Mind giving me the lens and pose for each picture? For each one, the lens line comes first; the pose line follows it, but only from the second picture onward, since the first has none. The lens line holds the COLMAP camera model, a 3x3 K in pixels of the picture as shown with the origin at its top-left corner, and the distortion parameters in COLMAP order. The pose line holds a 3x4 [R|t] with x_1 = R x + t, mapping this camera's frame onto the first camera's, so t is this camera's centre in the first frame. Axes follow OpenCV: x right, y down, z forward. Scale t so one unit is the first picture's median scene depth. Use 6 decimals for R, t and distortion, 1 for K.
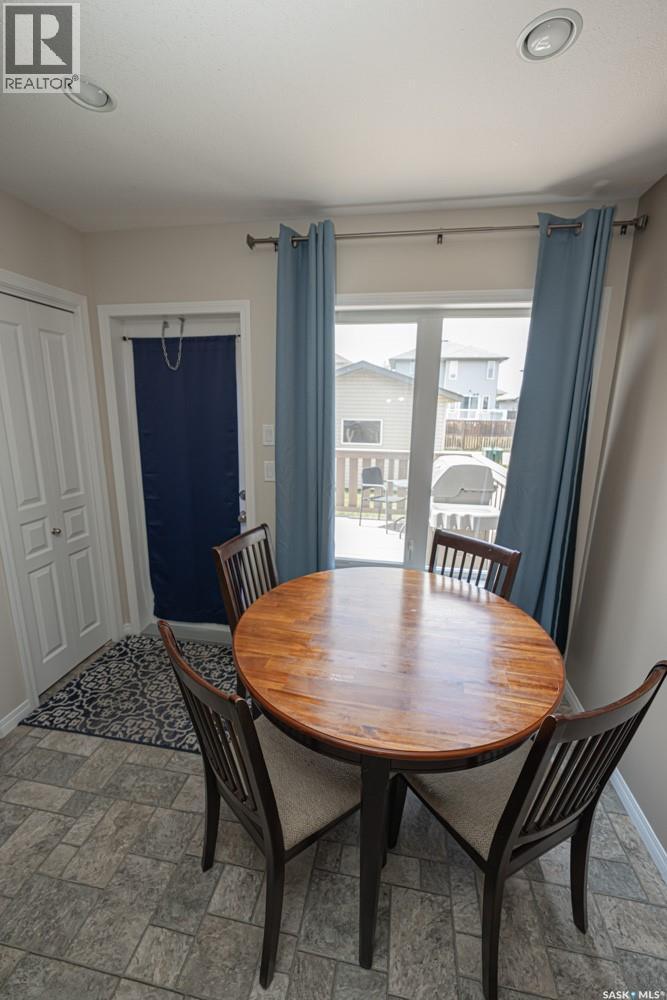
lens RADIAL K [[404.6, 0, 334.8], [0, 404.6, 497.3], [0, 0, 1]] dist [-0.008966, -0.000012]
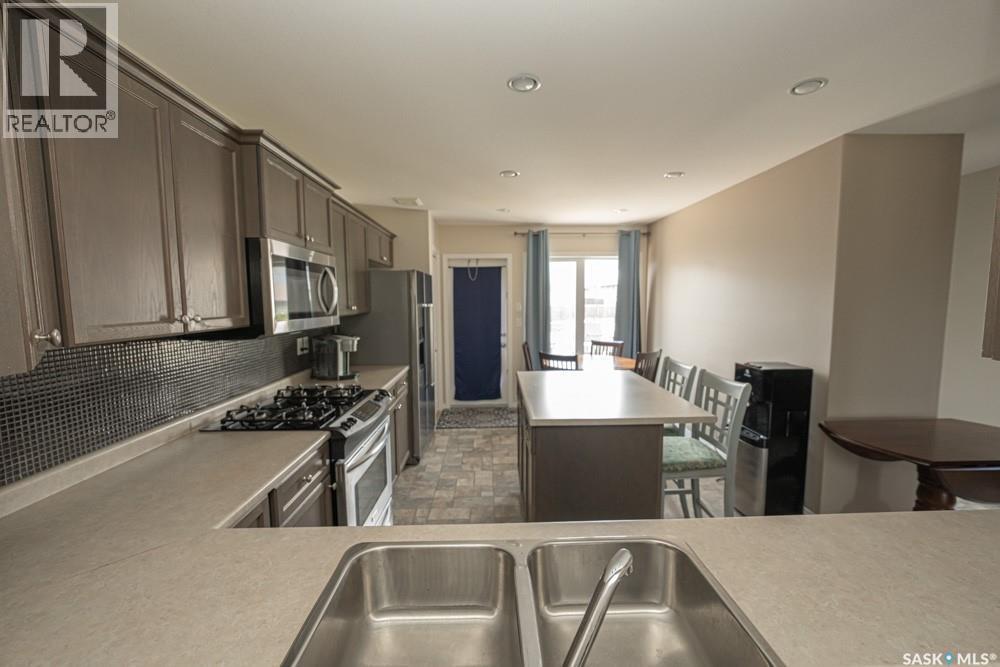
lens RADIAL K [[404.6, 0, 502.1], [0, 404.6, 336.4], [0, 0, 1]] dist [-0.008966, -0.000012]
pose [[0.977123, -0.042060, 0.208477, -0.861863], [0.069495, 0.989584, -0.126074, 0.348301], [-0.201002, 0.137678, 0.969867, -1.424551]]
